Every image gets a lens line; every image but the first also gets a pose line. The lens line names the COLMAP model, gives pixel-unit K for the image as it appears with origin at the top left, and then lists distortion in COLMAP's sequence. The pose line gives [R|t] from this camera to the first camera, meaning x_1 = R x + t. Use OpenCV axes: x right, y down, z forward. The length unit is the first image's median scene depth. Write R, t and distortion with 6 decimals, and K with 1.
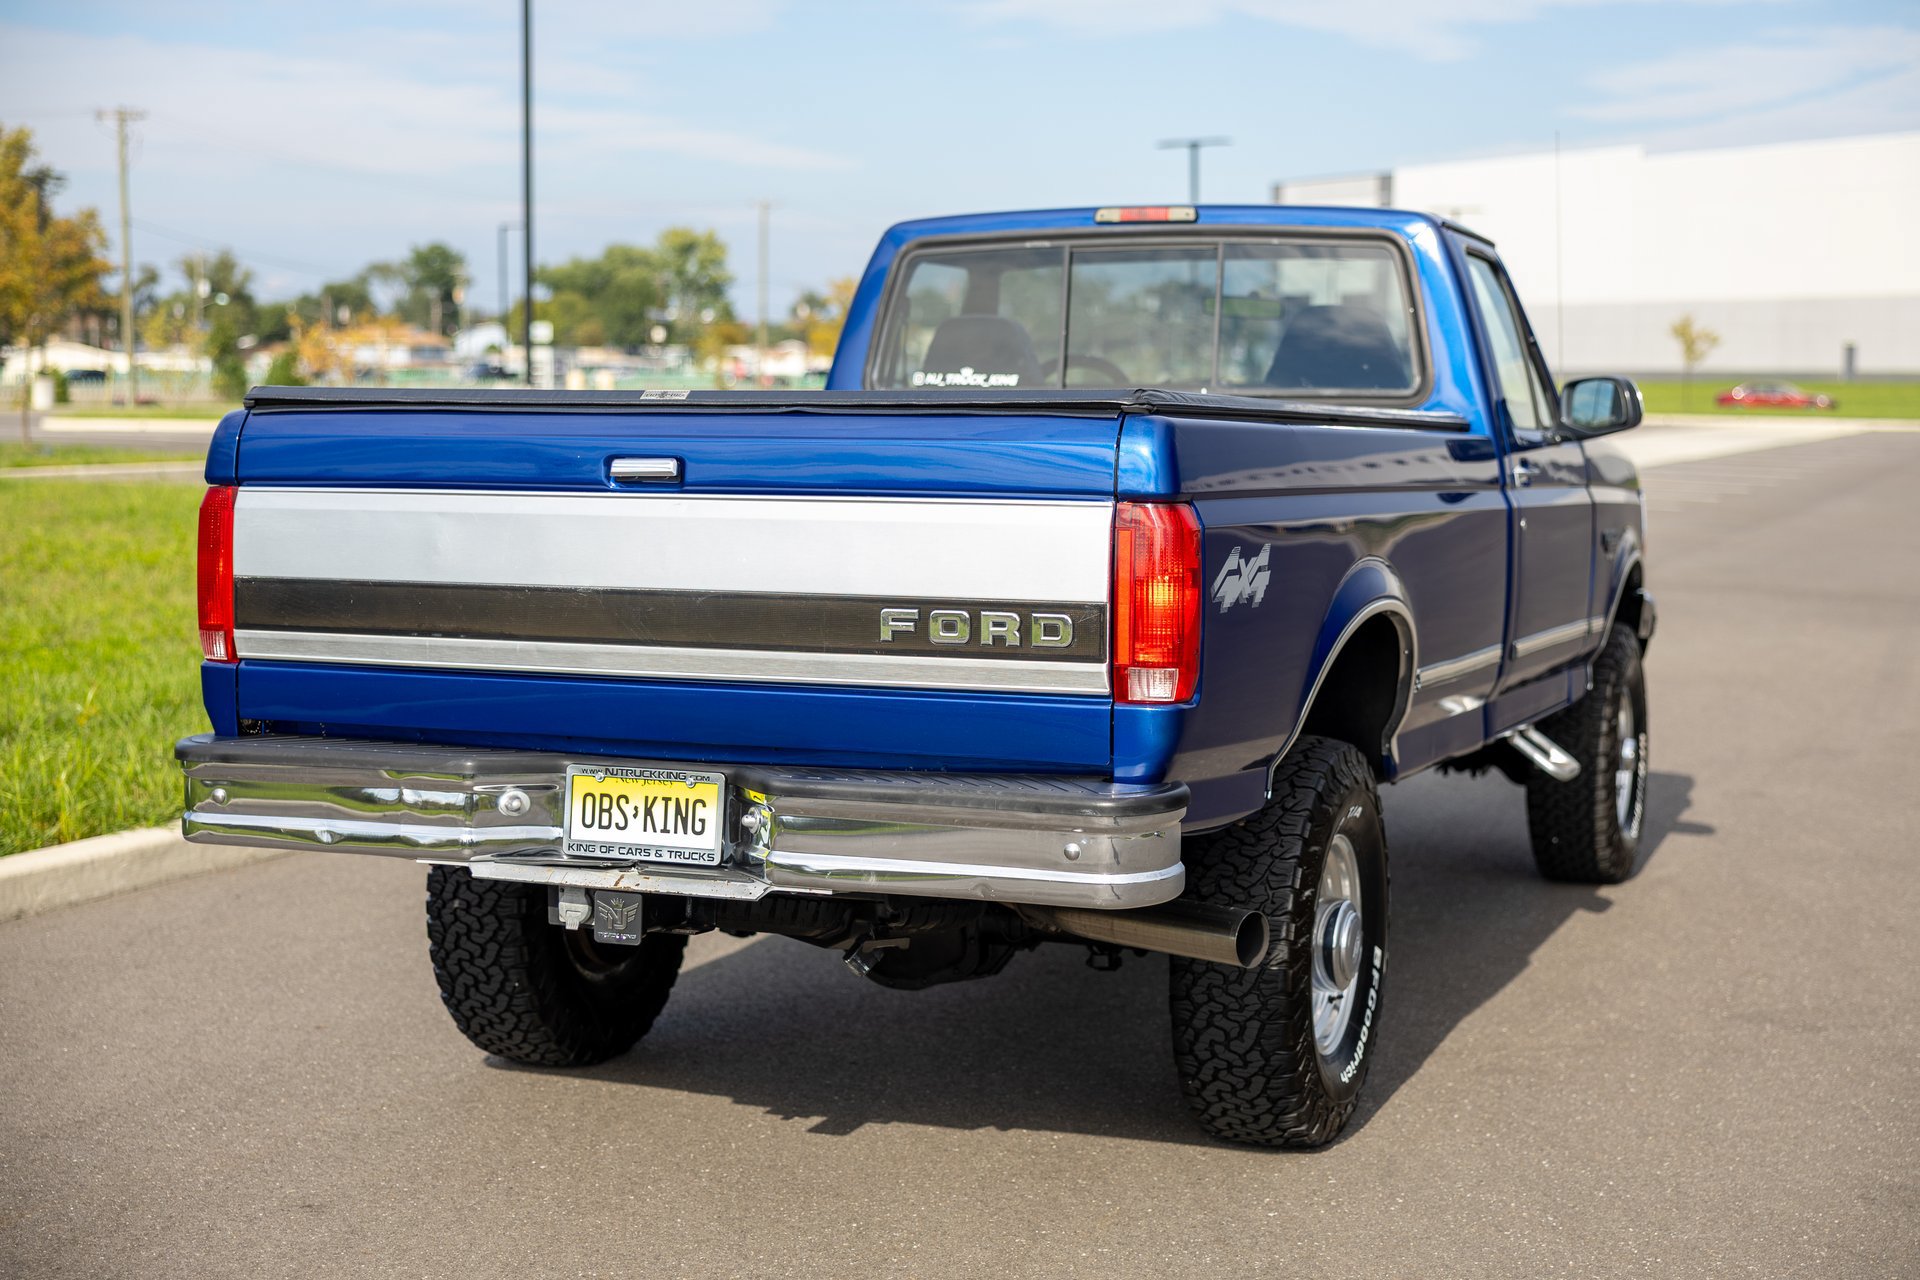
lens RADIAL K [[2839.9, 0, 1027.2], [0, 2839.9, 644.3], [0, 0, 1]] dist [0.004212, 0.031373]
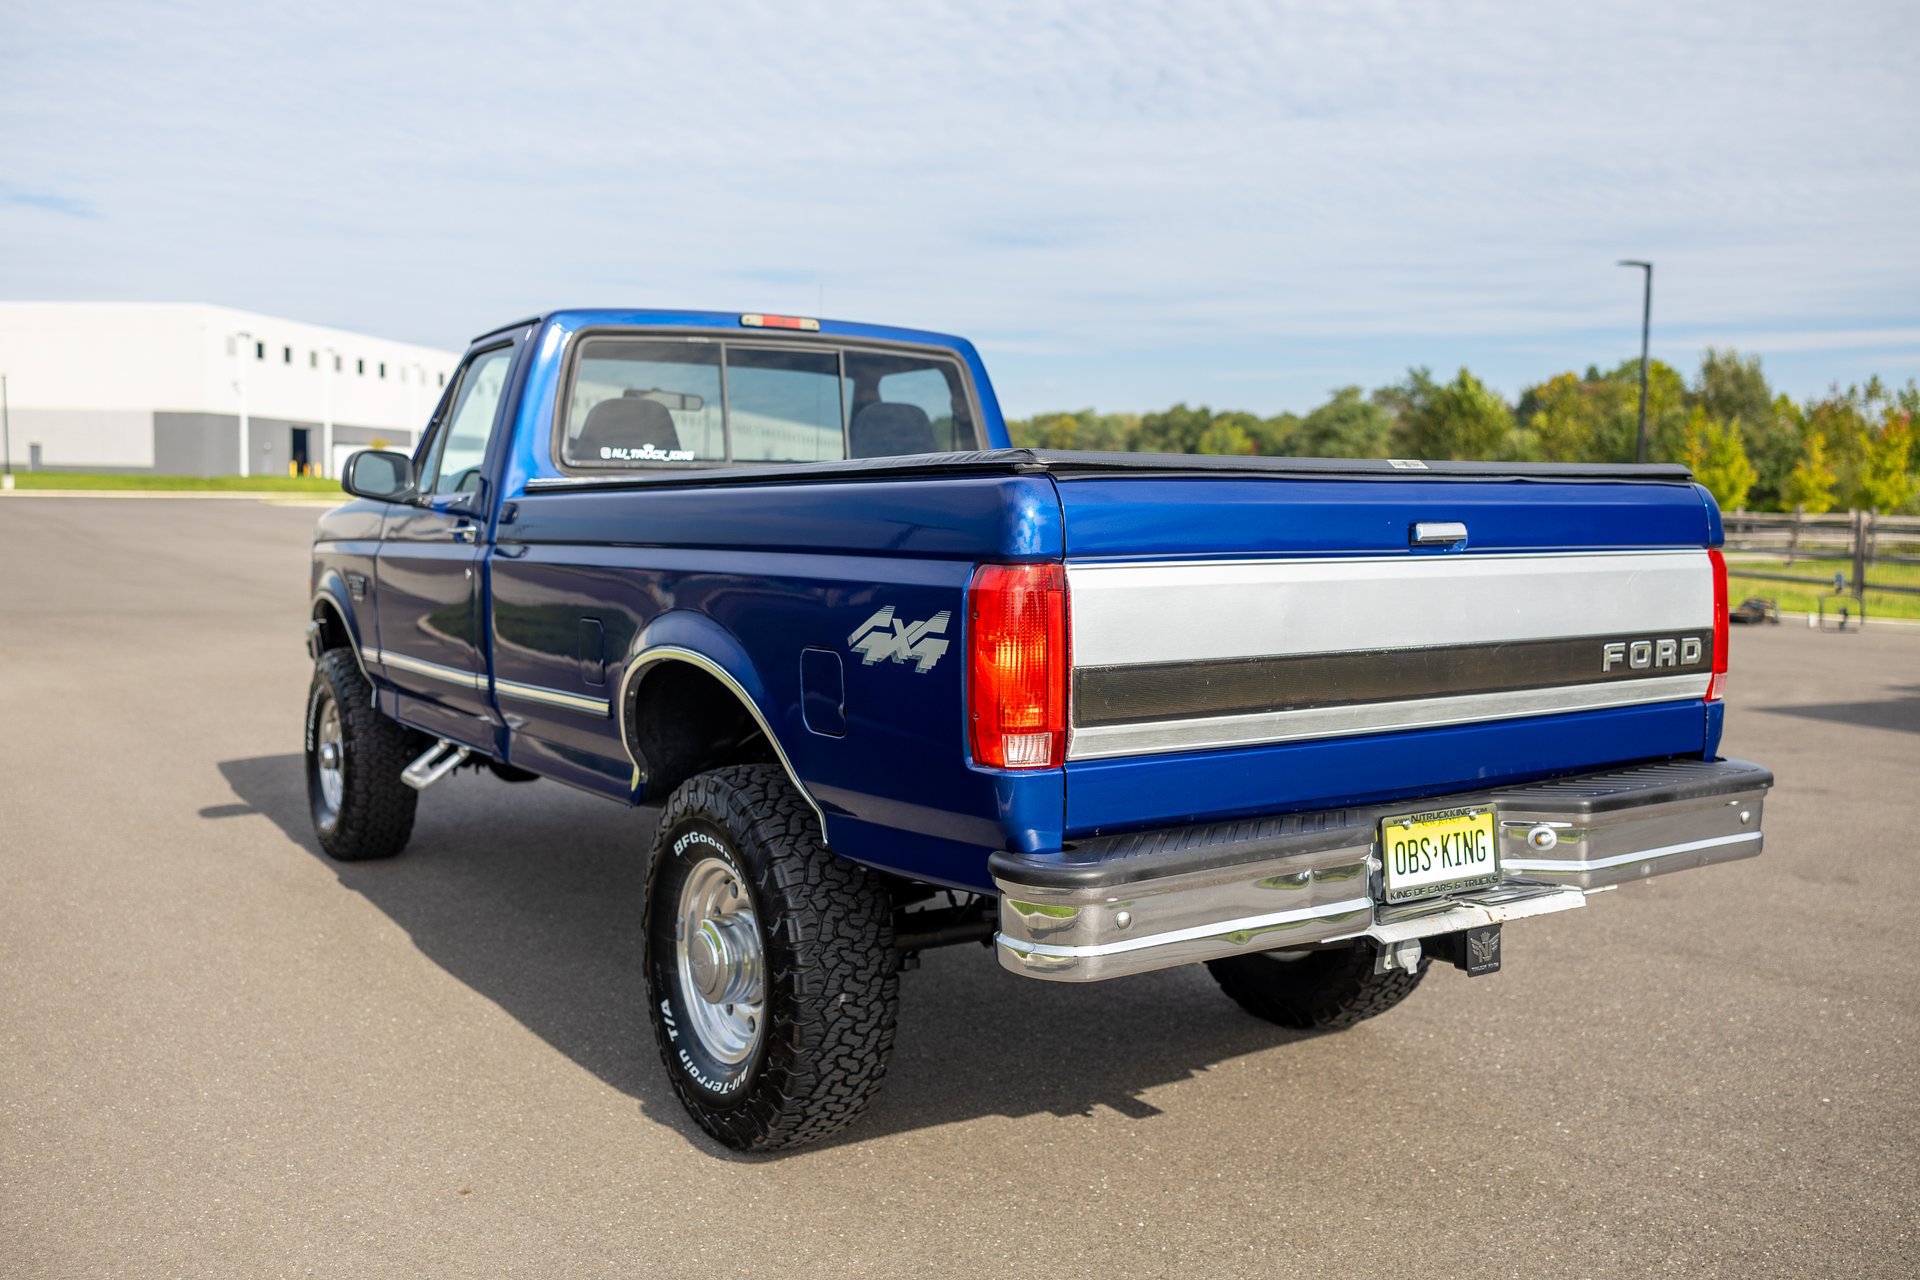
lens RADIAL K [[1673.7, 0, 960.0], [0, 1673.7, 640.0], [0, 0, 1]] dist [0.011114, 0.003983]
pose [[0.588521, -0.070497, 0.805402, -0.706880], [0.064274, 0.997118, 0.040312, -0.054763], [-0.805923, 0.028042, 0.591356, 0.723921]]
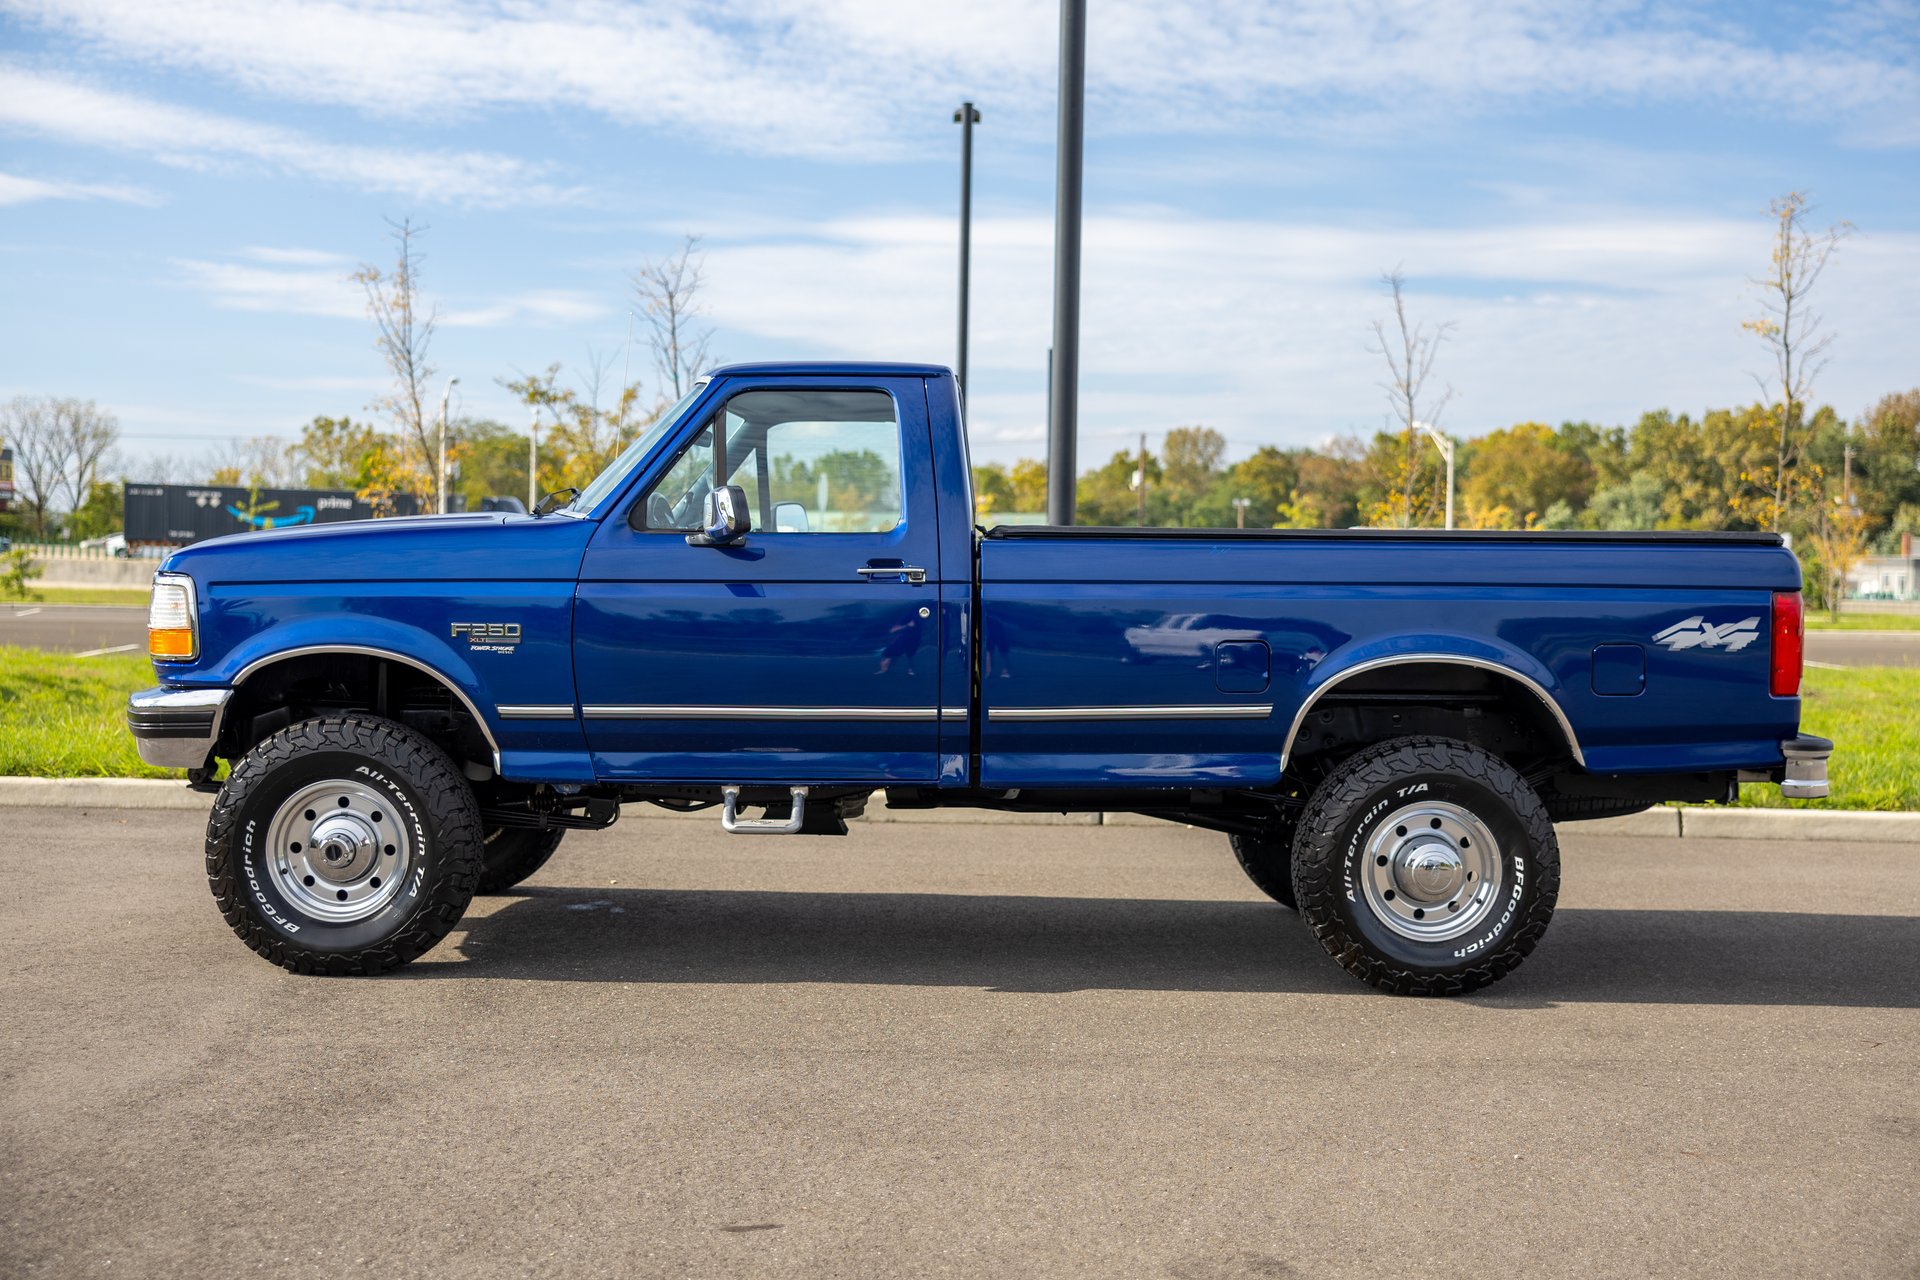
lens RADIAL K [[2345.2, 0, 986.5], [0, 2345.2, 636.6], [0, 0, 1]] dist [0.002577, 0.011443]
pose [[-0.375216, -0.051500, 0.925506, -1.407960], [0.050303, 0.995853, 0.075808, -0.160349], [-0.925572, 0.075000, -0.371069, 1.980604]]
